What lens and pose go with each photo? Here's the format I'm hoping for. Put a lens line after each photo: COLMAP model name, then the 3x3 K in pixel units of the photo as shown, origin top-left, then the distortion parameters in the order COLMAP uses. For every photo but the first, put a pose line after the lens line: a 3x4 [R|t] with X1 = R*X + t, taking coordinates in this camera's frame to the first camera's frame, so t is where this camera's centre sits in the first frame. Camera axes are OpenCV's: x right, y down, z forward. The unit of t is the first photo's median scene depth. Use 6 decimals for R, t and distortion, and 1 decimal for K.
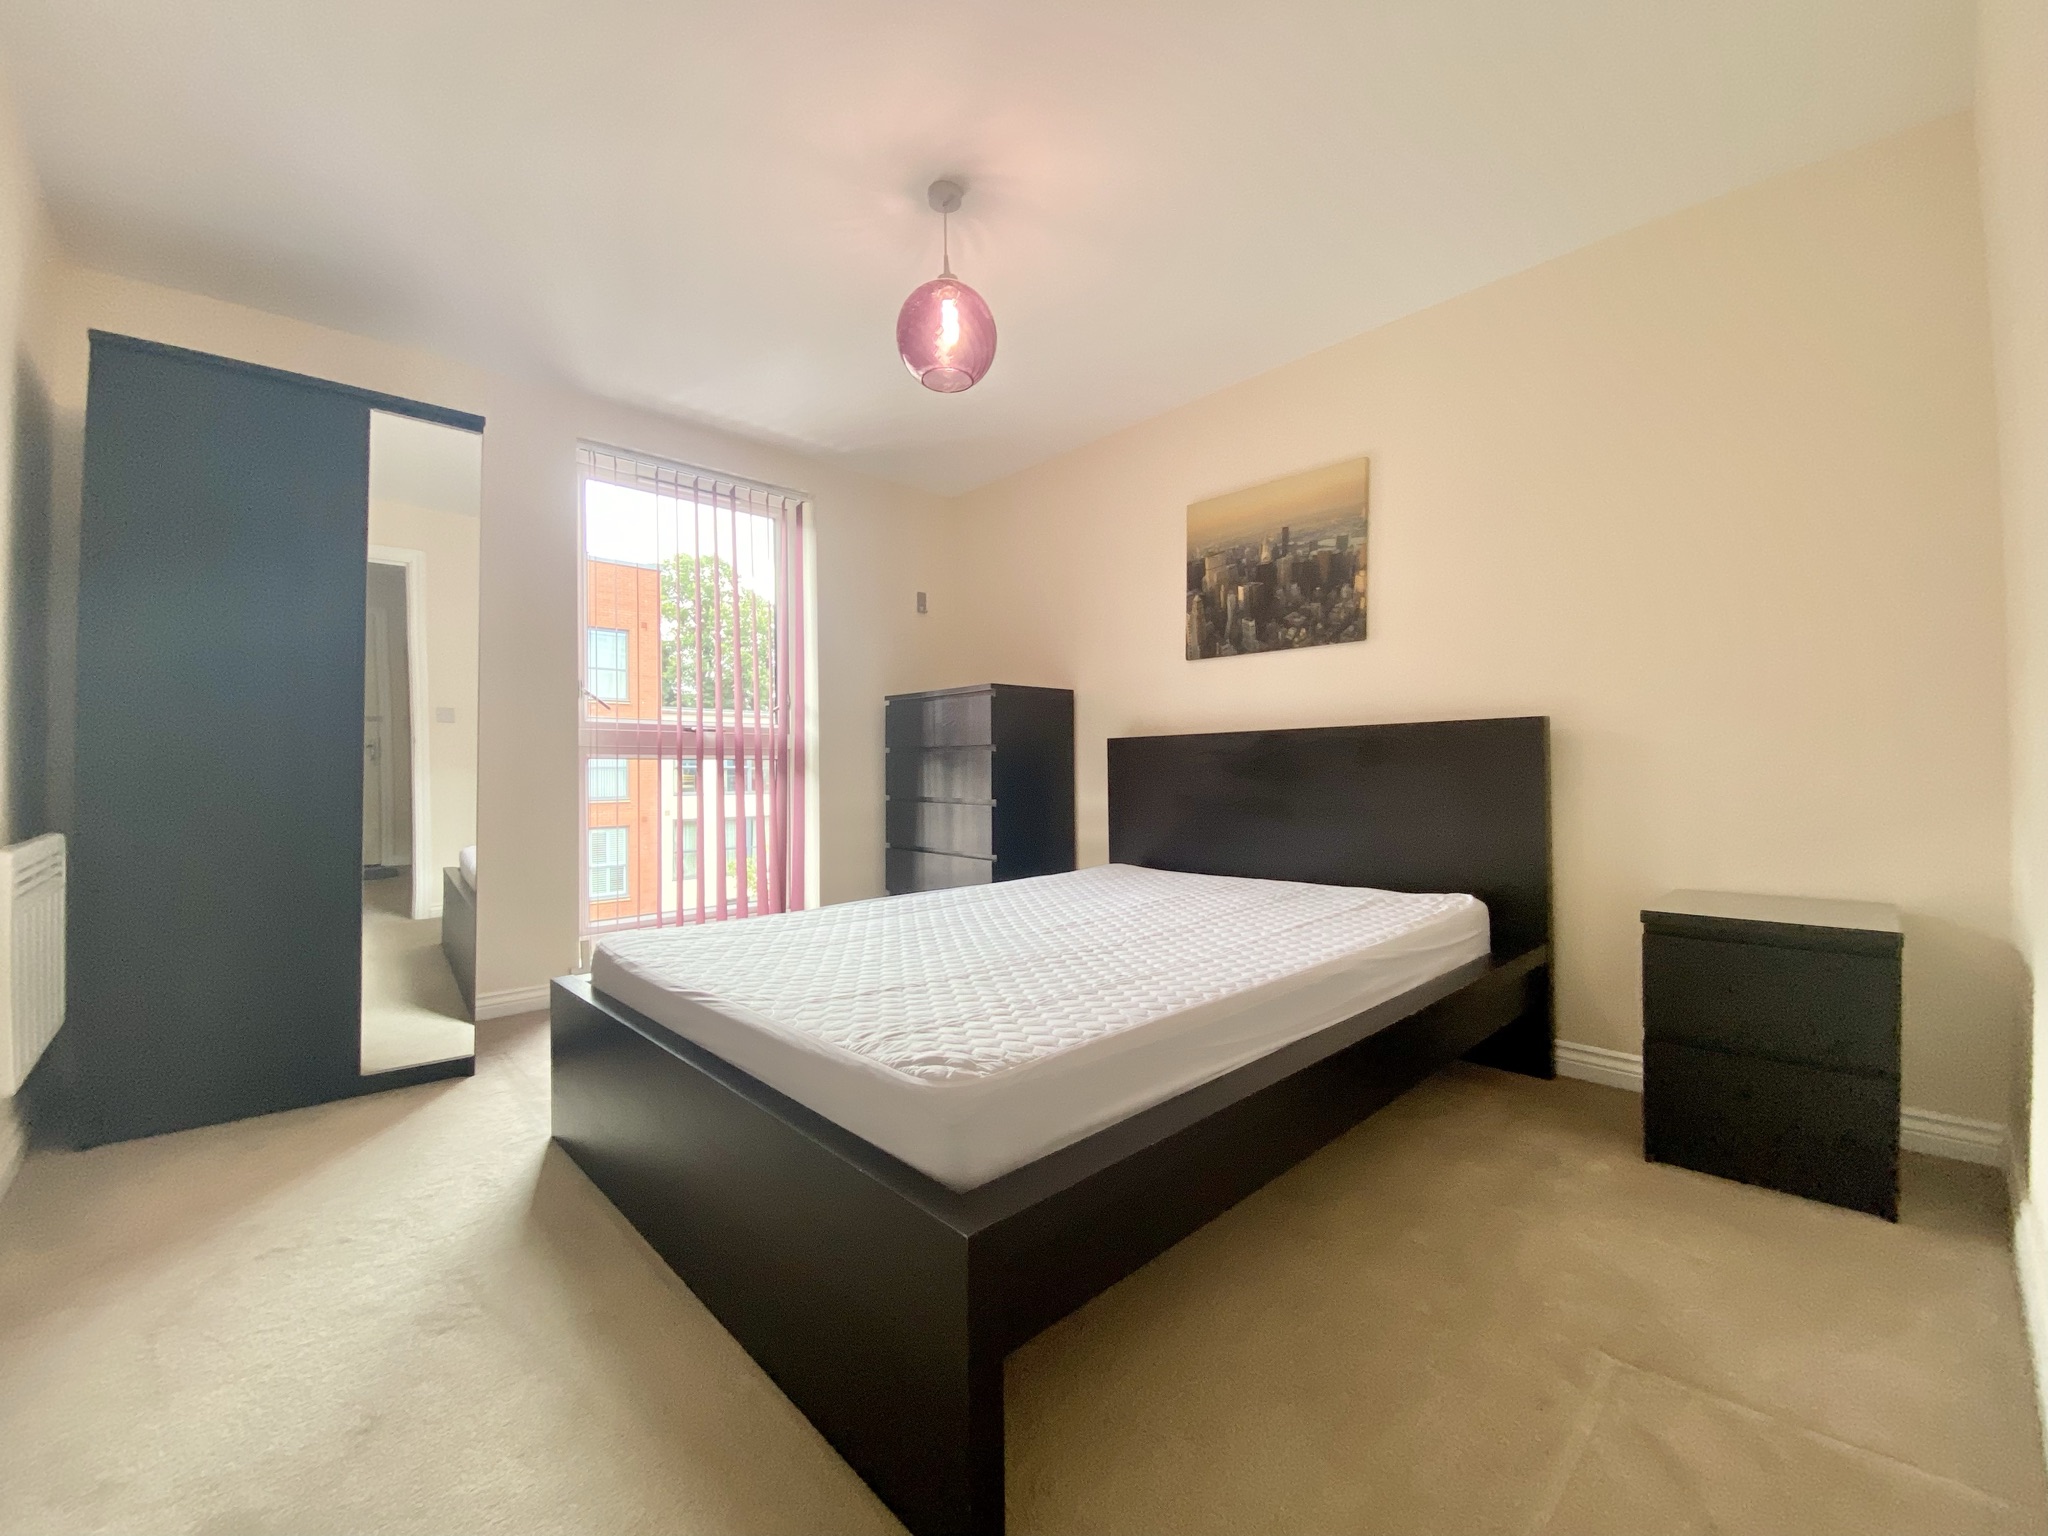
lens RADIAL K [[835.1, 0, 1021.1], [0, 835.1, 771.8], [0, 0, 1]] dist [0.065349, -0.044866]
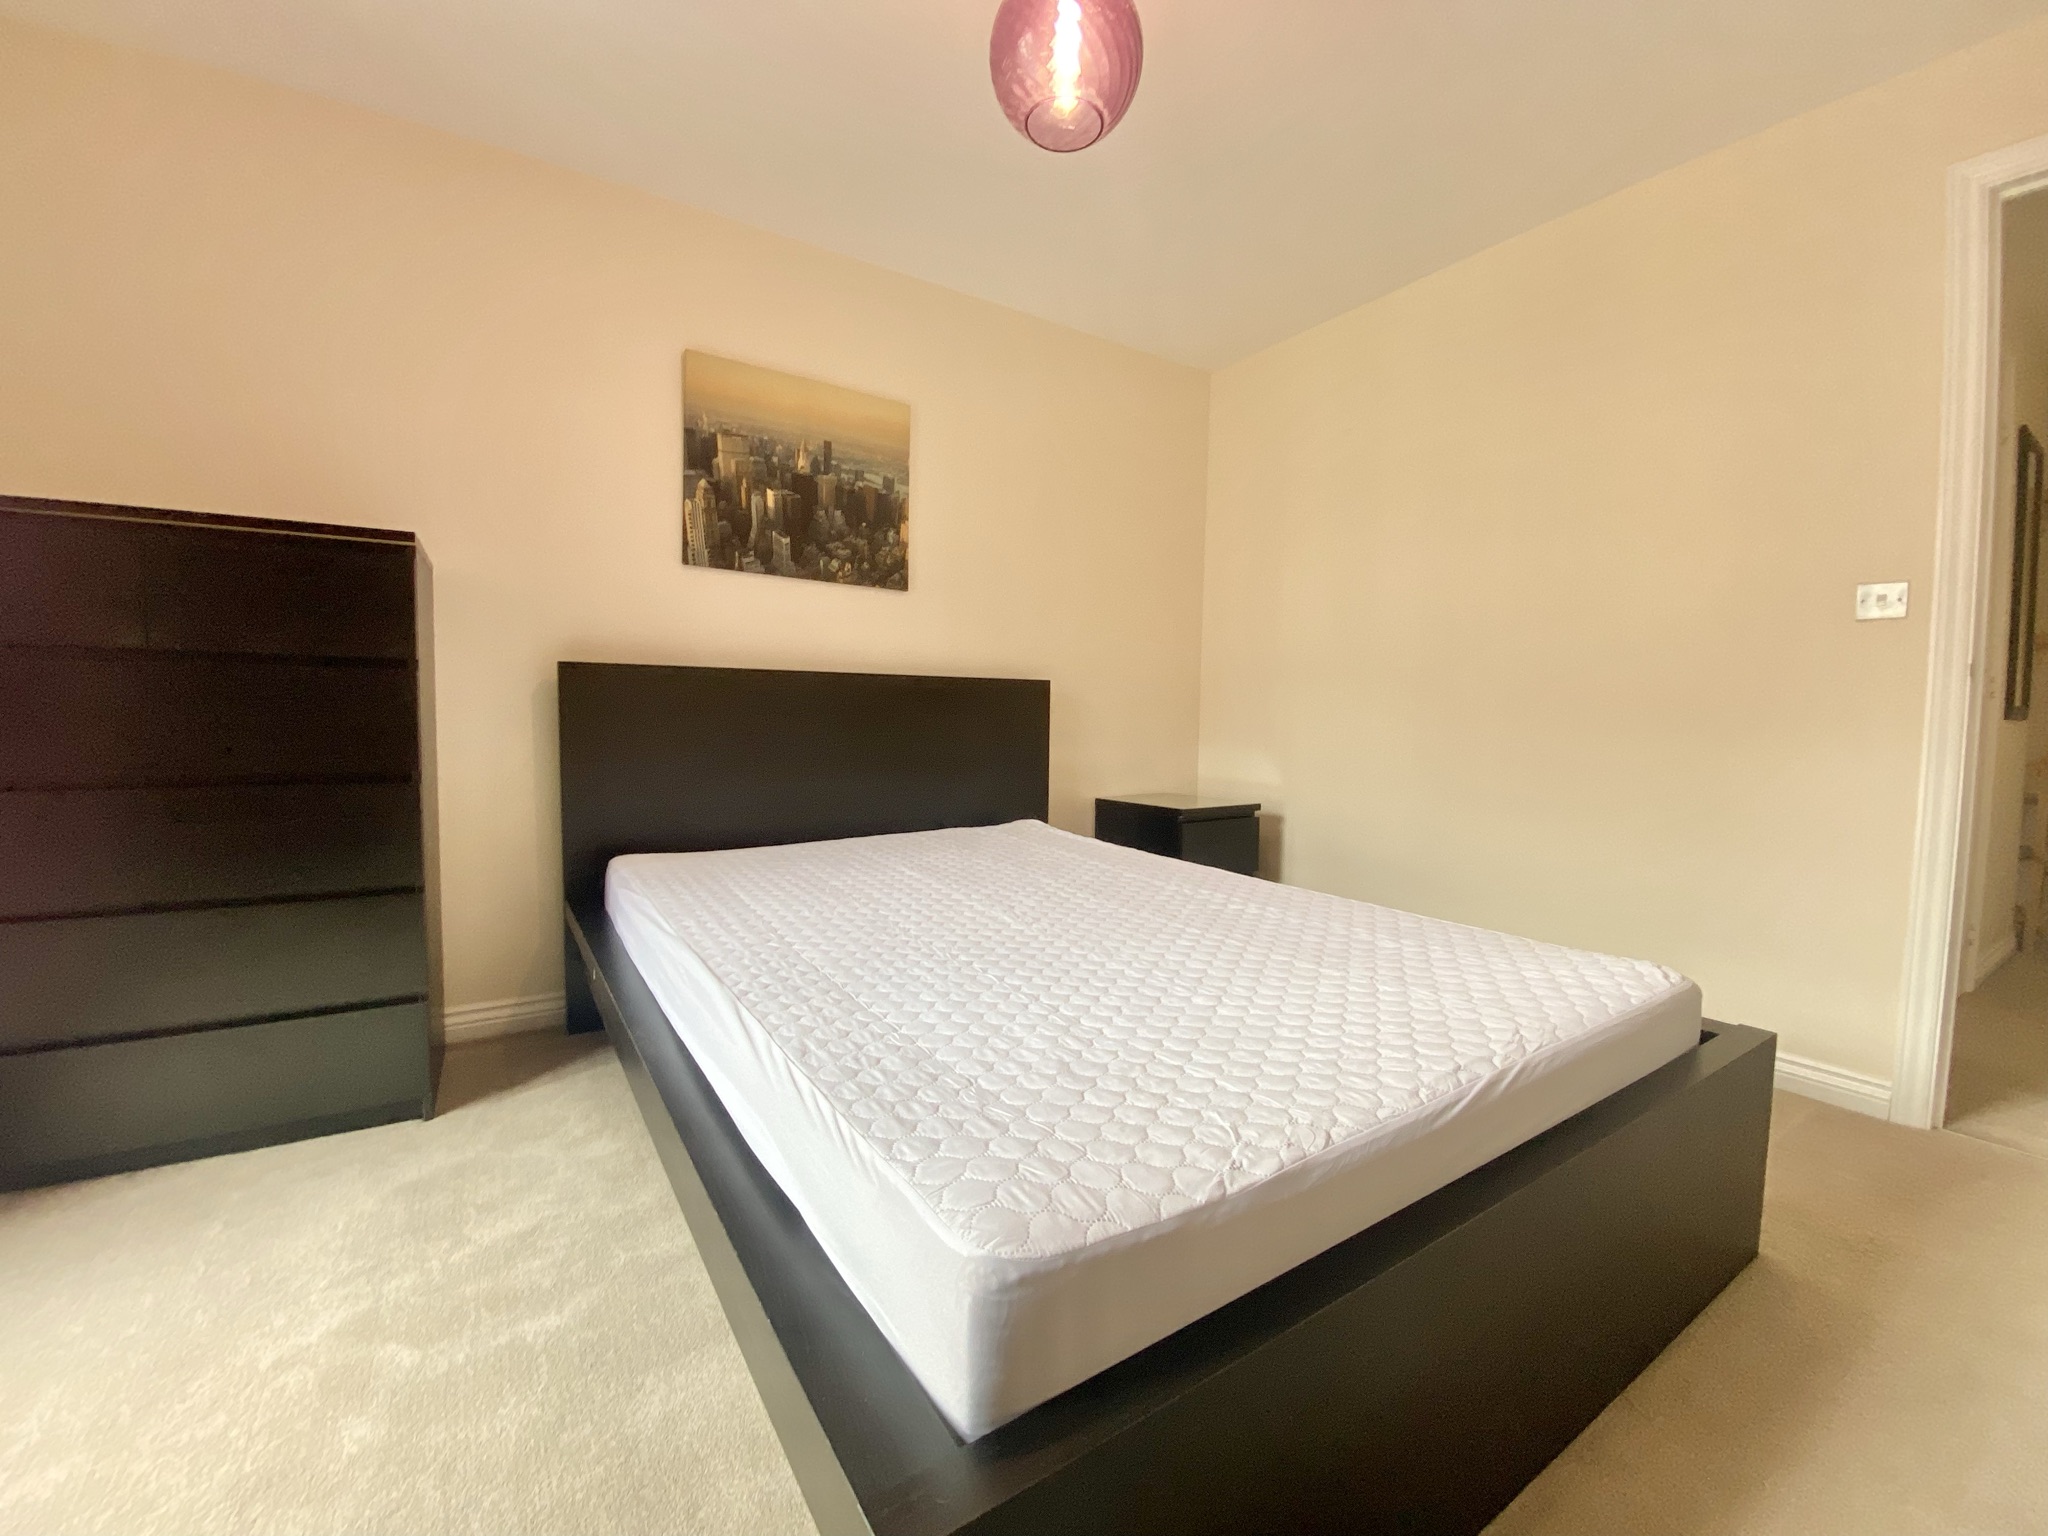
lens RADIAL K [[835.1, 0, 1021.1], [0, 835.1, 771.8], [0, 0, 1]] dist [0.065349, -0.044866]
pose [[0.189431, -0.045941, 0.980819, -0.529723], [-0.013620, 0.998686, 0.049409, 0.009032], [-0.981800, -0.022718, 0.188556, 0.624870]]
